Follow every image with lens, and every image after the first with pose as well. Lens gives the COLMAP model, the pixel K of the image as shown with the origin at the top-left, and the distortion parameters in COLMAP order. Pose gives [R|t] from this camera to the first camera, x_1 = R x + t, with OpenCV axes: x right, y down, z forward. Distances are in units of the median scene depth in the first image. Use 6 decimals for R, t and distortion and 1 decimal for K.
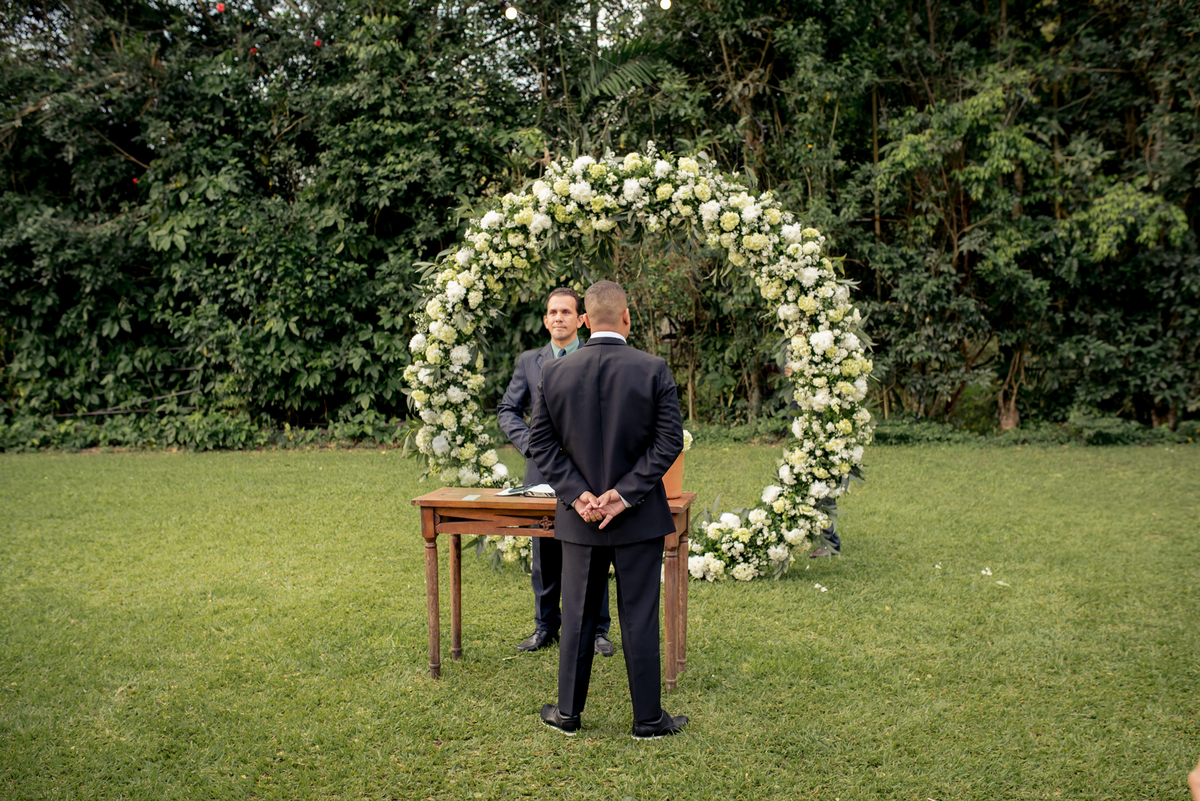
lens RADIAL K [[1220.1, 0, 599.6], [0, 1220.1, 381.4], [0, 0, 1]] dist [-0.058944, 0.107500]
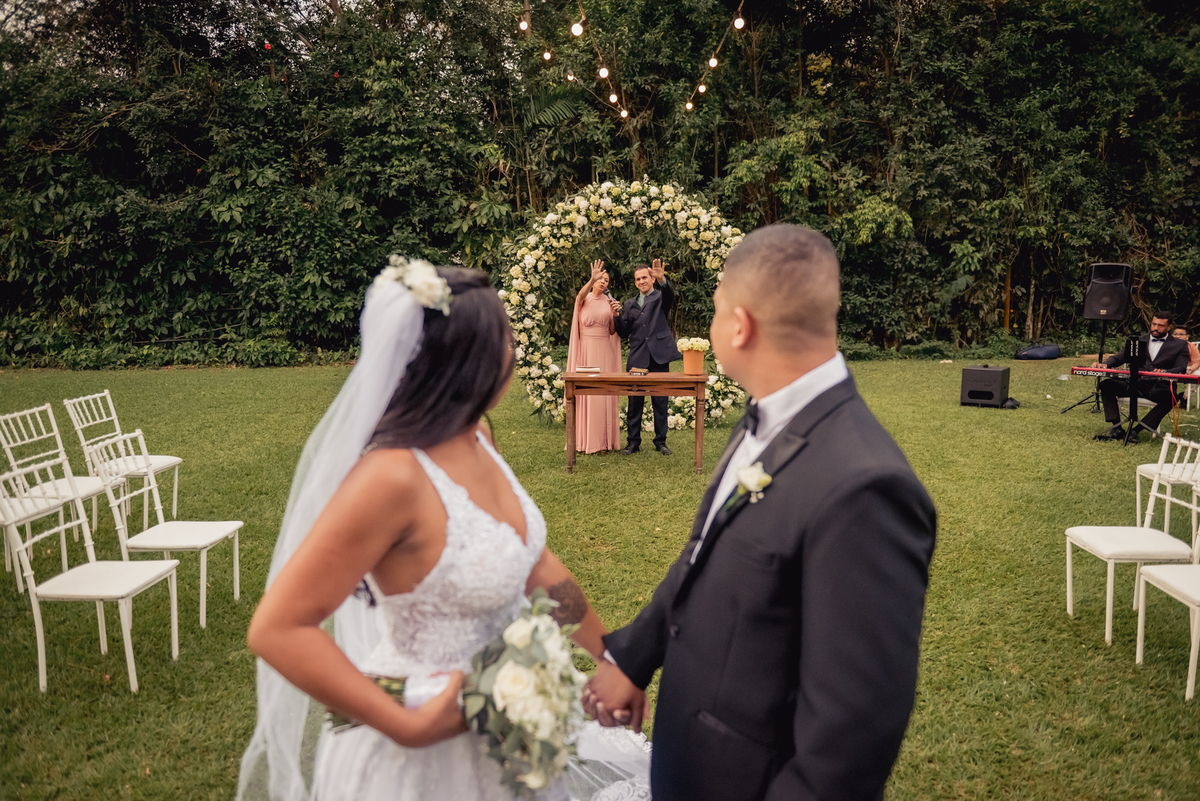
lens RADIAL K [[975.8, 0, 600.0], [0, 975.8, 400.5], [0, 0, 1]] dist [-0.007723, -0.007111]
pose [[0.981561, -0.010573, 0.190854, -0.159766], [-0.004234, 0.997022, 0.077007, 0.007604], [-0.191100, -0.076395, 0.978593, -0.196257]]
